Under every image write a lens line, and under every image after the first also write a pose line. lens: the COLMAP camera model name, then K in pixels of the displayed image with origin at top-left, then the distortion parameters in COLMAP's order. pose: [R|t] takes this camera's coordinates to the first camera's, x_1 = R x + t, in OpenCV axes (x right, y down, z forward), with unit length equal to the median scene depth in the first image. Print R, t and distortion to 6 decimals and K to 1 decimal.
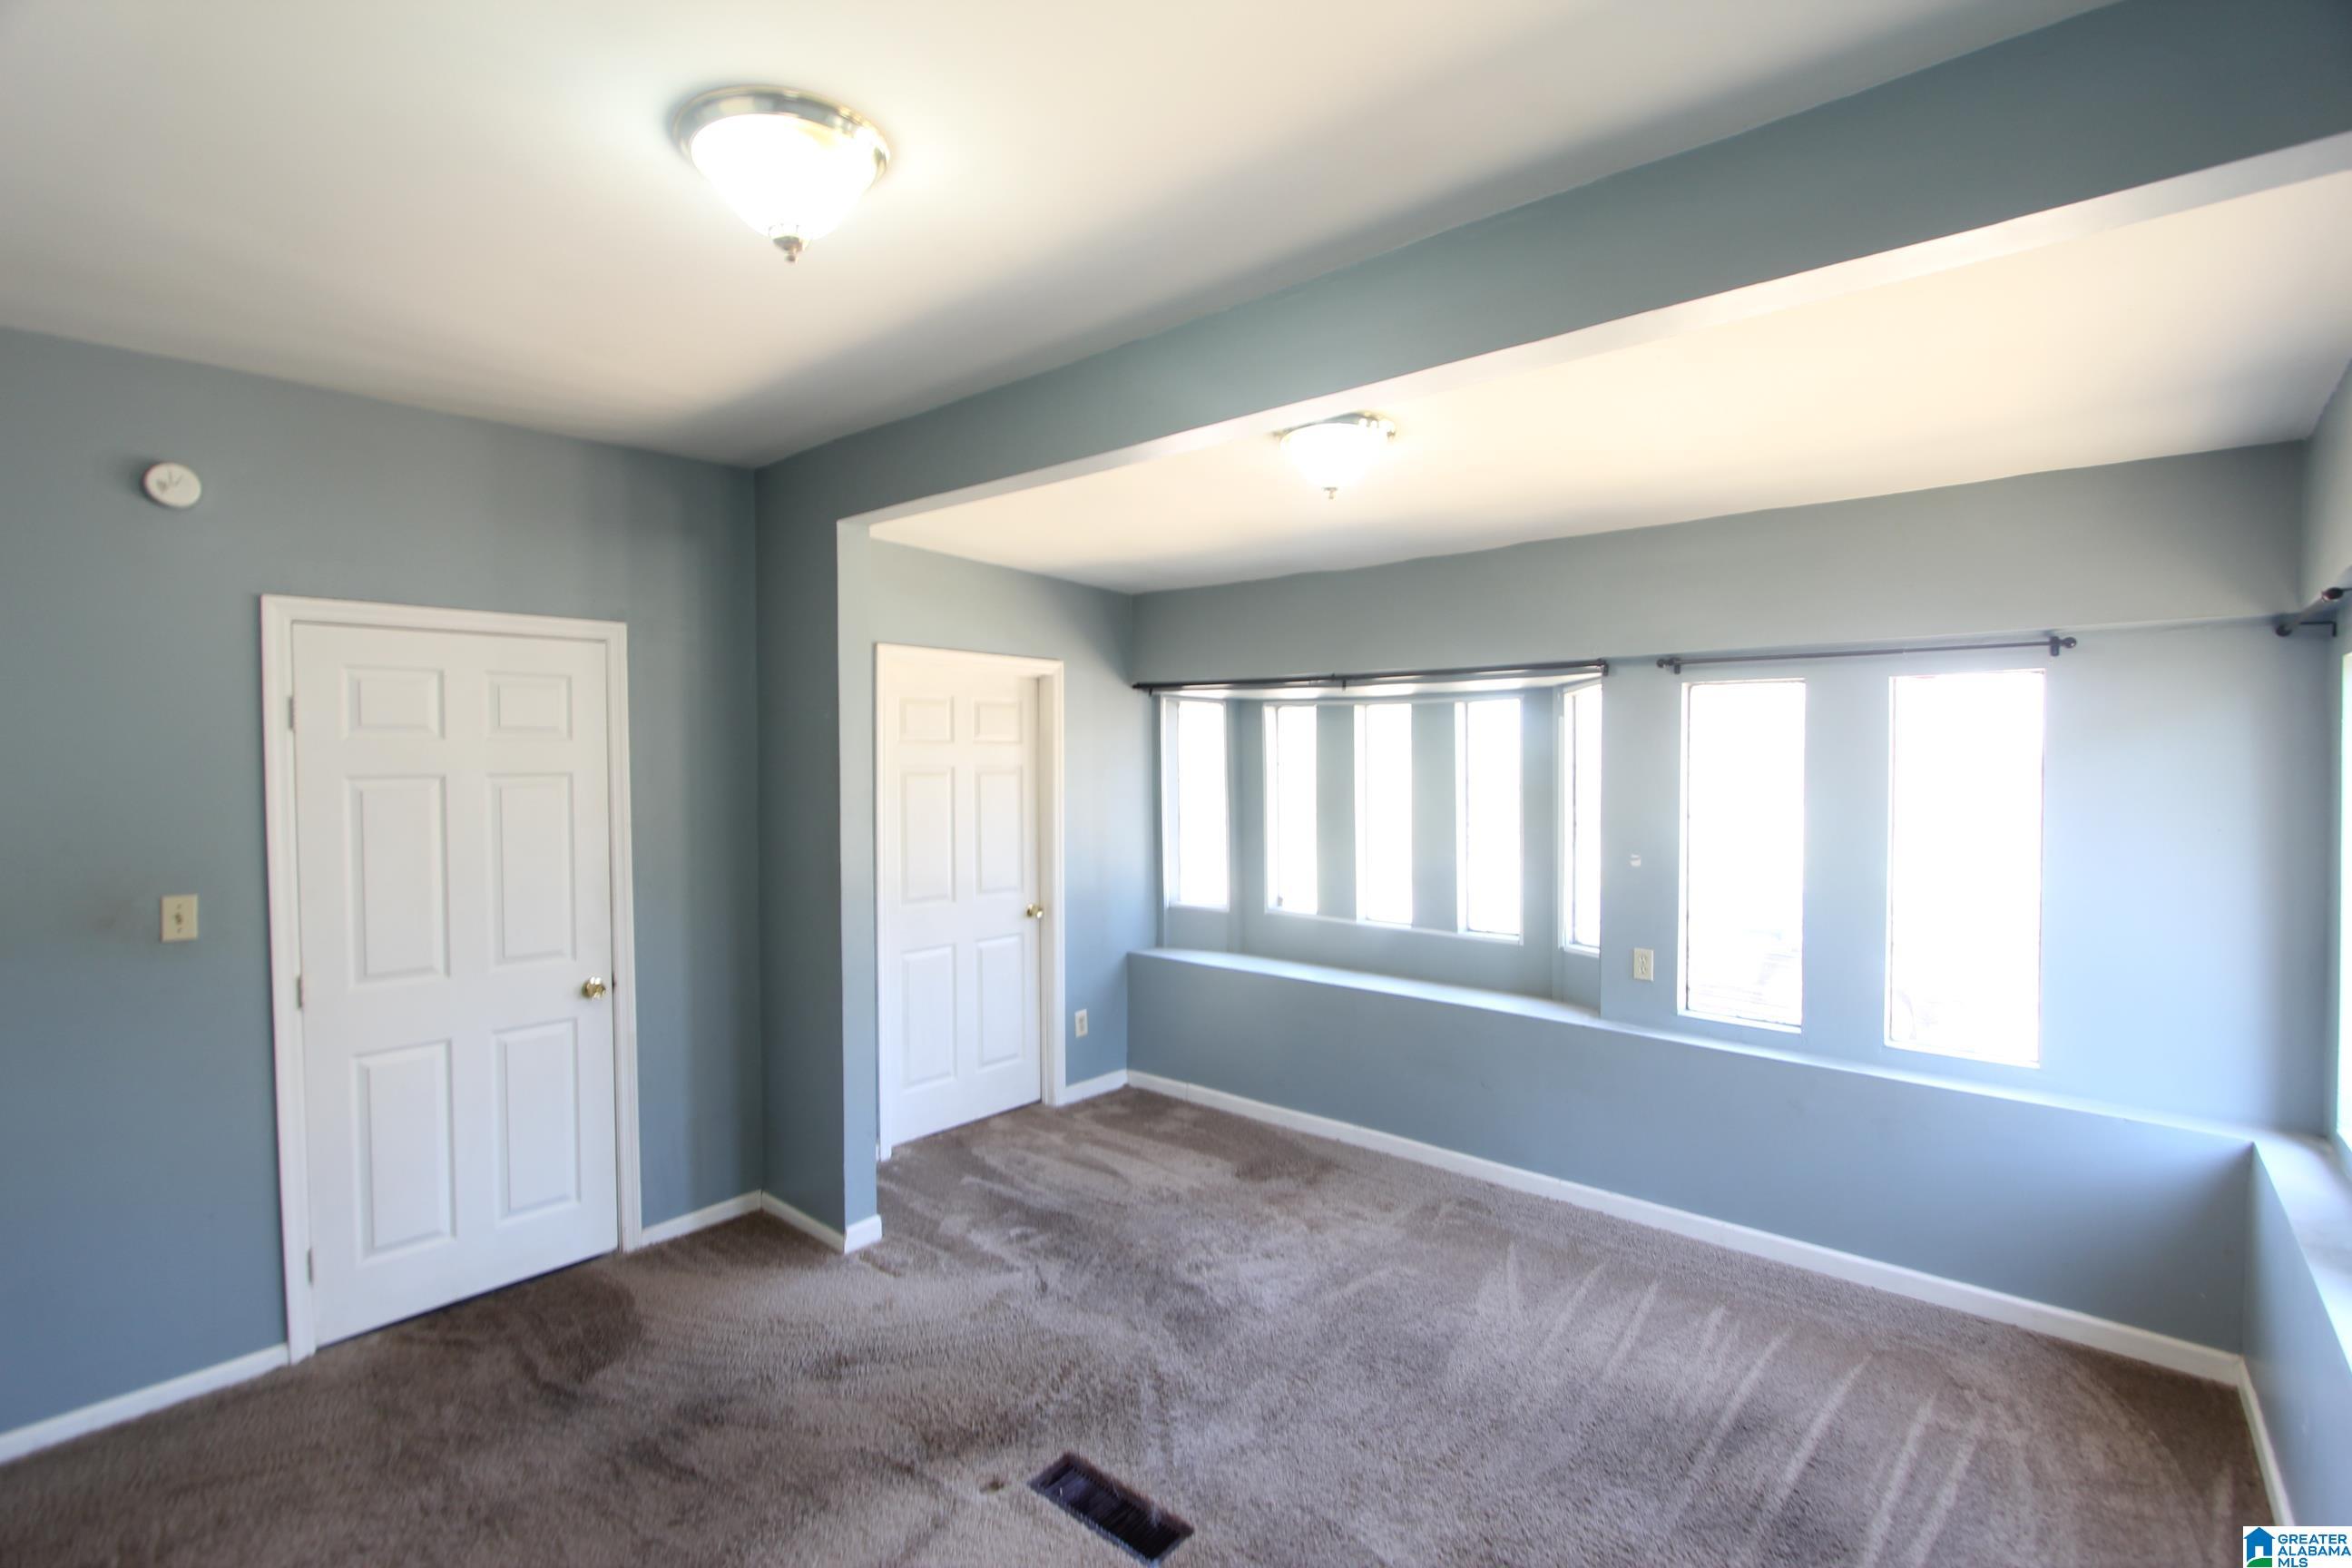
lens RADIAL K [[1087.8, 0, 1176.0], [0, 1087.8, 784.0], [0, 0, 1]] dist [-0.001528, -0.000623]
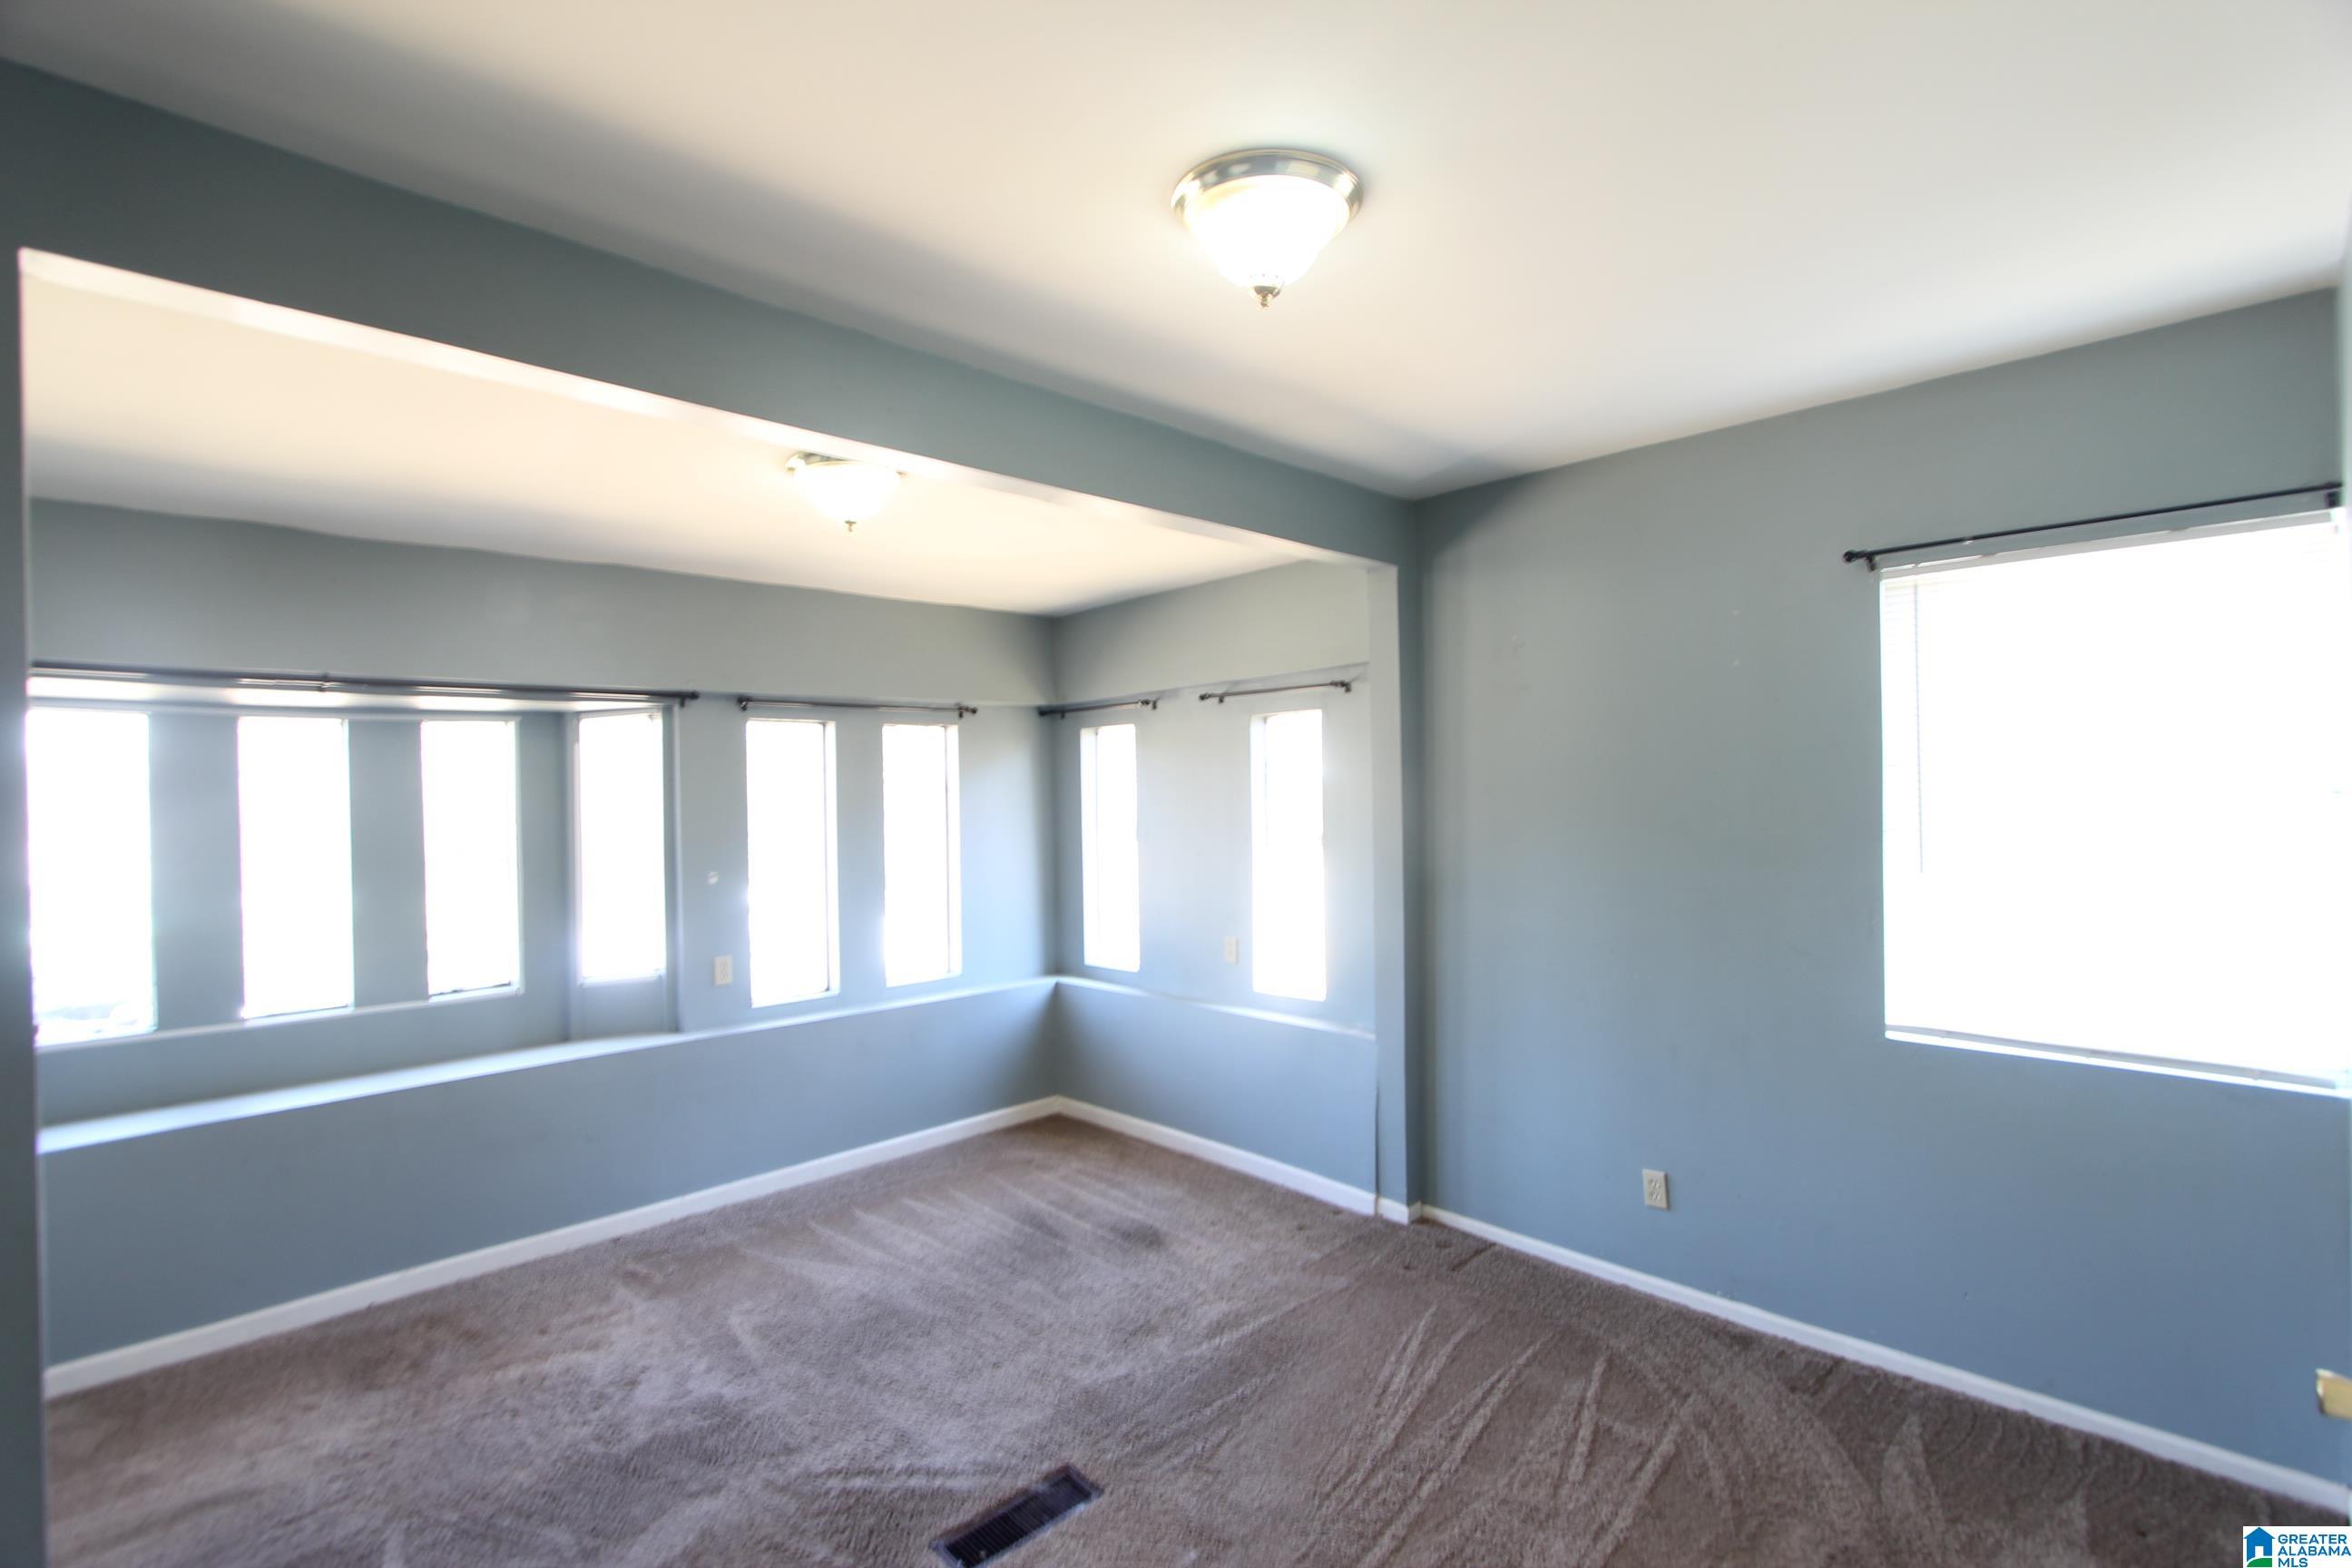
lens RADIAL K [[1087.8, 0, 1176.0], [0, 1087.8, 784.0], [0, 0, 1]] dist [-0.001528, -0.000623]
pose [[0.070999, -0.009403, 0.997432, -0.727113], [0.035925, 0.999331, 0.006864, -0.017829], [-0.996829, 0.035346, 0.071289, 0.515065]]
